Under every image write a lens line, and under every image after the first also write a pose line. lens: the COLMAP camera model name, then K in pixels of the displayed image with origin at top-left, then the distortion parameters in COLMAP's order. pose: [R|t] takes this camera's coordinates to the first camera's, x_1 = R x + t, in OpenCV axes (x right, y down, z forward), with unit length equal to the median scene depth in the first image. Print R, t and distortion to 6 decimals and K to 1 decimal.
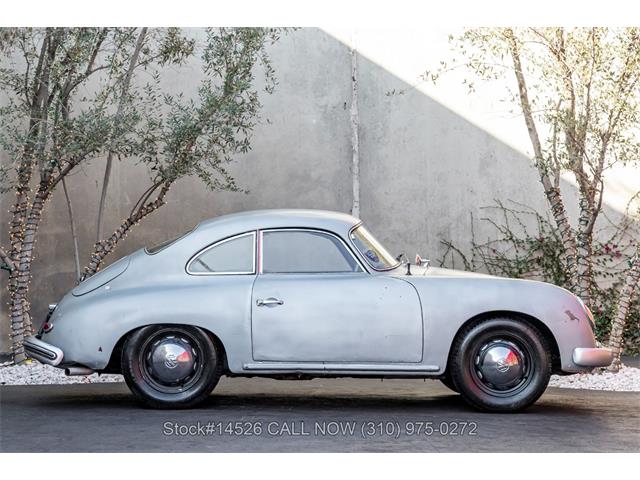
lens RADIAL K [[1914.7, 0, 320.0], [0, 1914.7, 240.0], [0, 0, 1]] dist [0.614770, -0.382712]
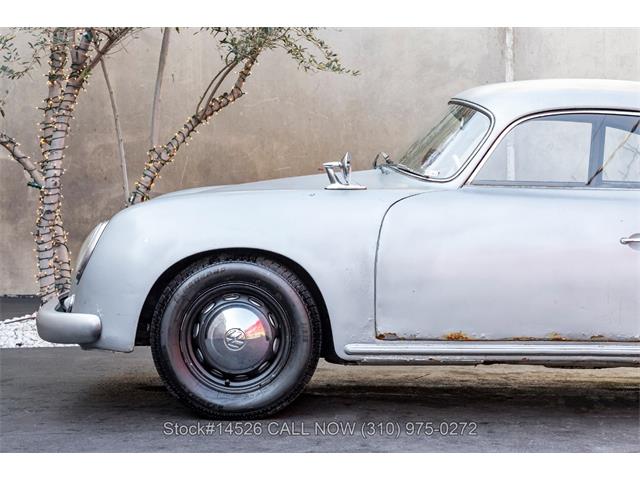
lens RADIAL K [[1753.0, 0, 320.0], [0, 1753.0, 240.0], [0, 0, 1]] dist [0.493375, 0.302417]
pose [[0.996470, -0.008589, -0.083515, 0.002383], [0.011871, 0.999173, 0.038883, 0.010345], [0.083112, -0.039737, 0.995748, 0.339268]]
